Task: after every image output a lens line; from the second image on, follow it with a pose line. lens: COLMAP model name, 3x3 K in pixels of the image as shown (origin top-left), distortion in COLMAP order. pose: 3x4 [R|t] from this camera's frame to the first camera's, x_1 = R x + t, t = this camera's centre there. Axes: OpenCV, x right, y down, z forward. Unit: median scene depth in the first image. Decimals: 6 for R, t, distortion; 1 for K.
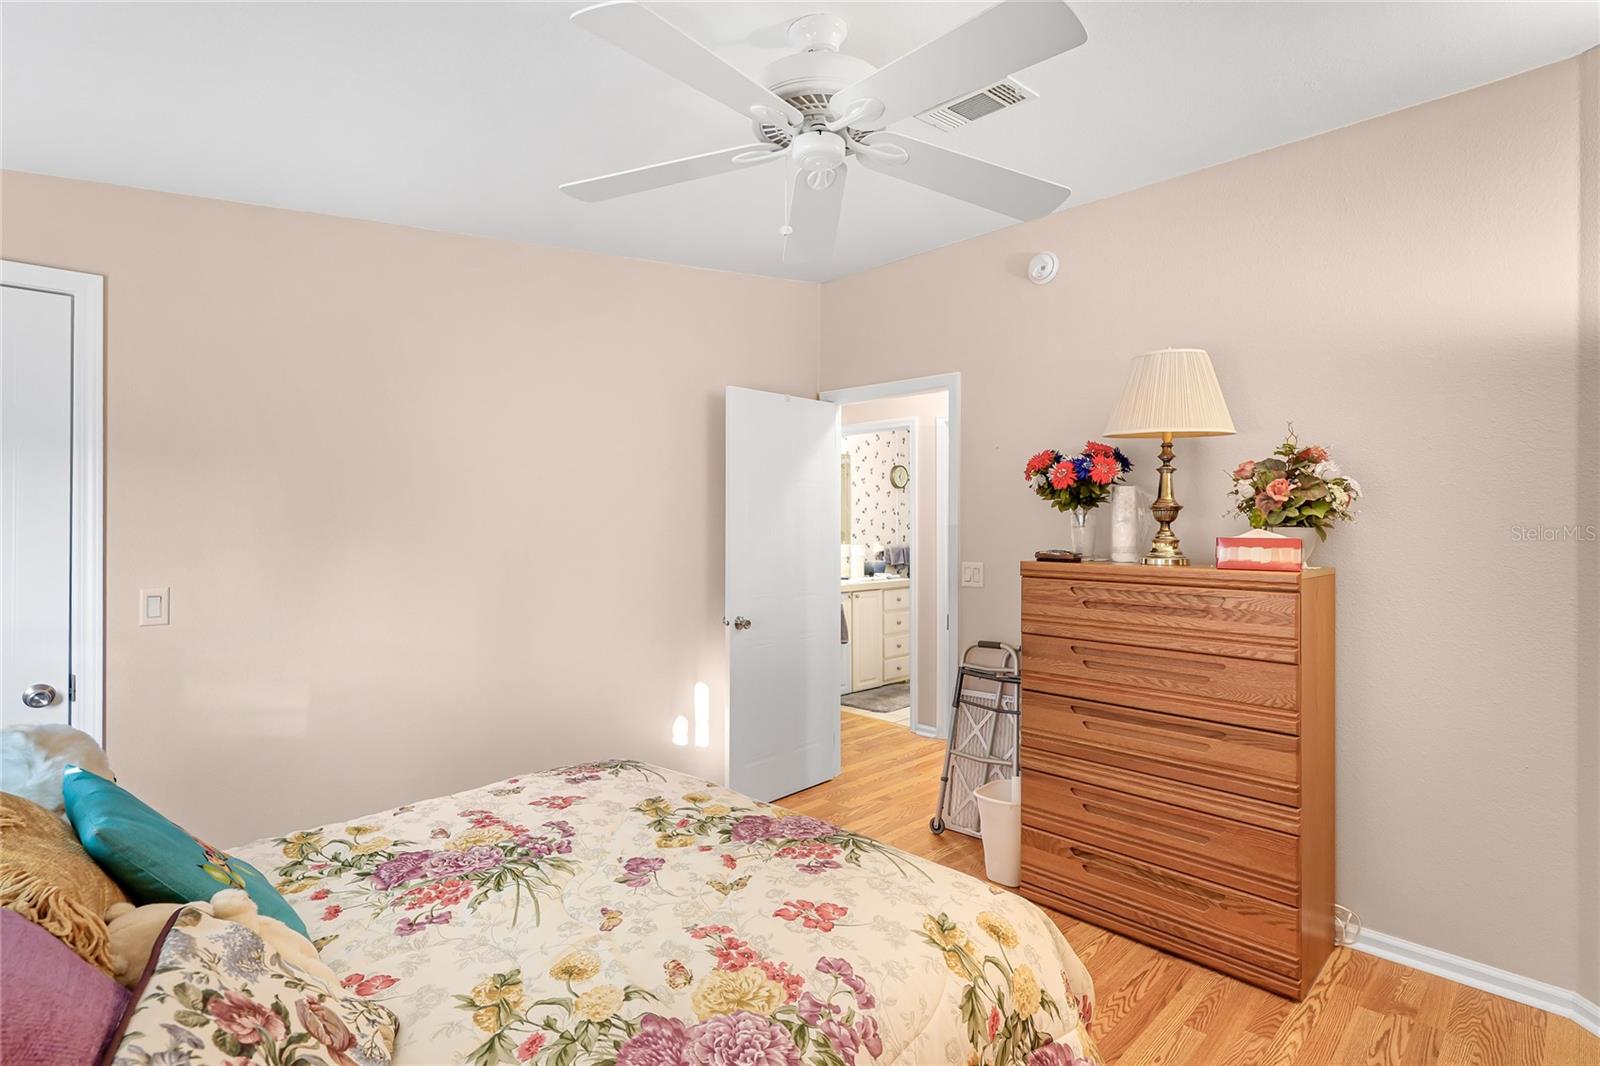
lens RADIAL K [[812.6, 0, 809.6], [0, 812.6, 525.0], [0, 0, 1]] dist [-0.000658, 0.000068]
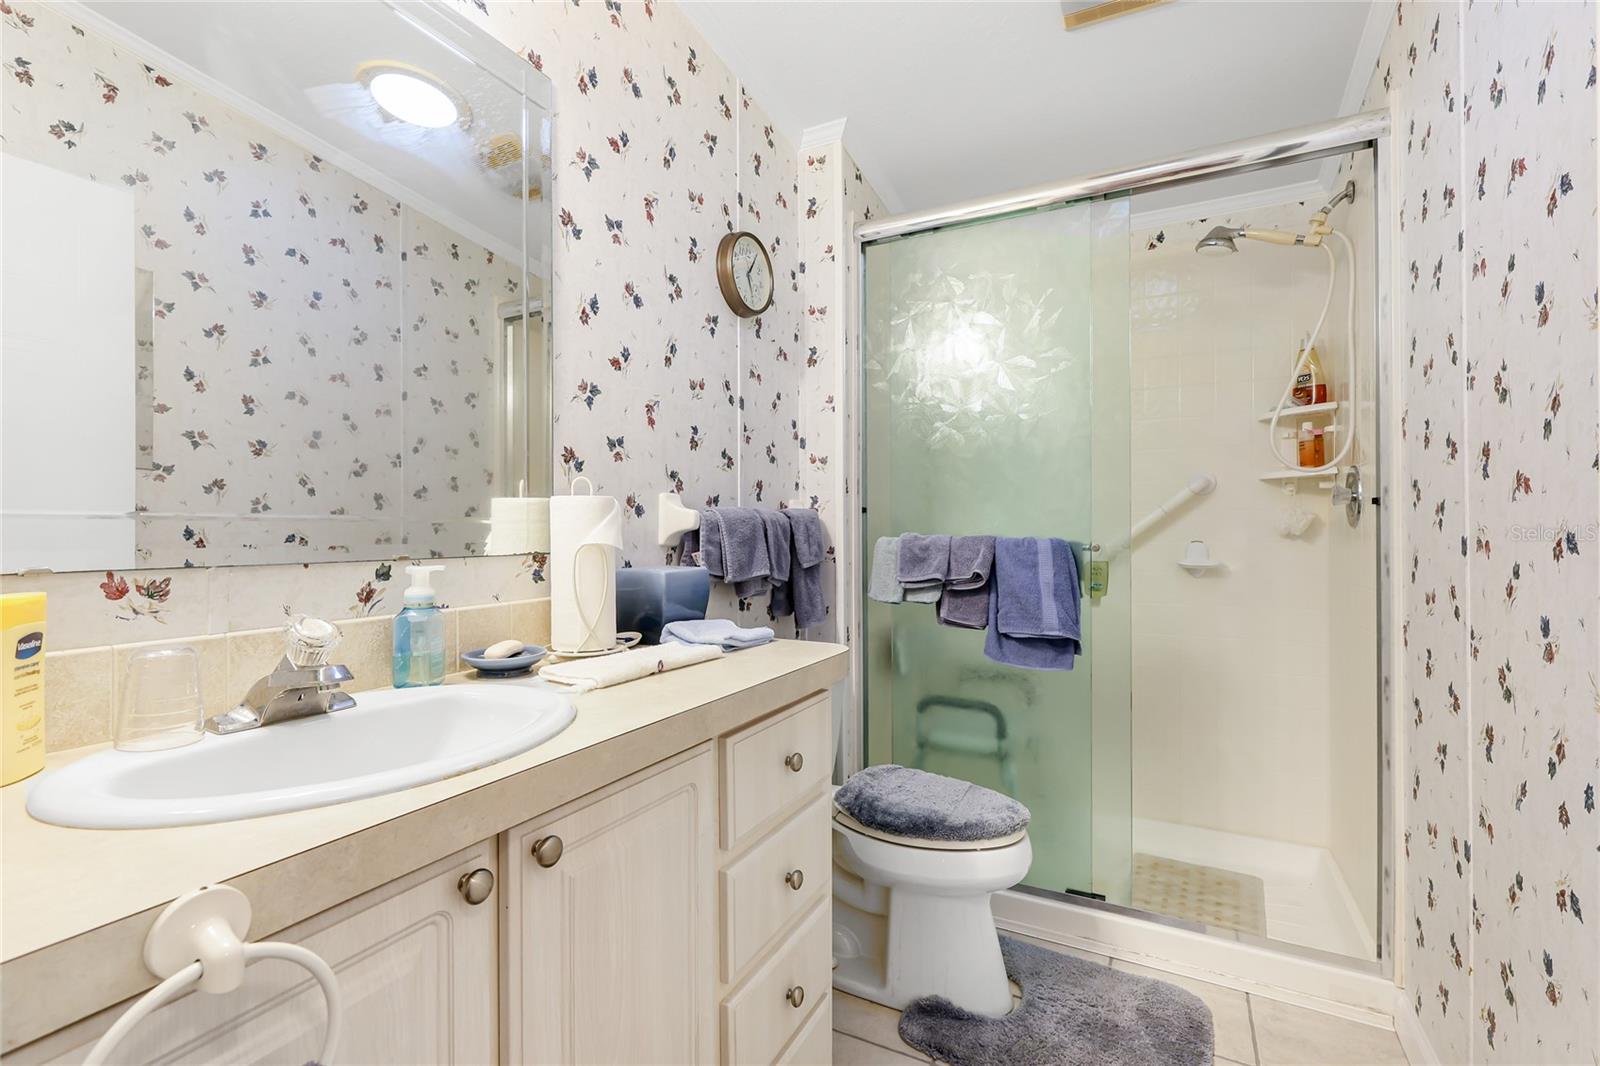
lens RADIAL K [[726.4, 0, 804.5], [0, 726.4, 525.1], [0, 0, 1]] dist [0.013468, -0.000224]
pose [[0.956285, 0.000084, 0.292437, 0.056525], [-0.000396, 0.999999, 0.001009, 0.030387], [-0.292437, -0.001080, 0.956284, 0.772863]]
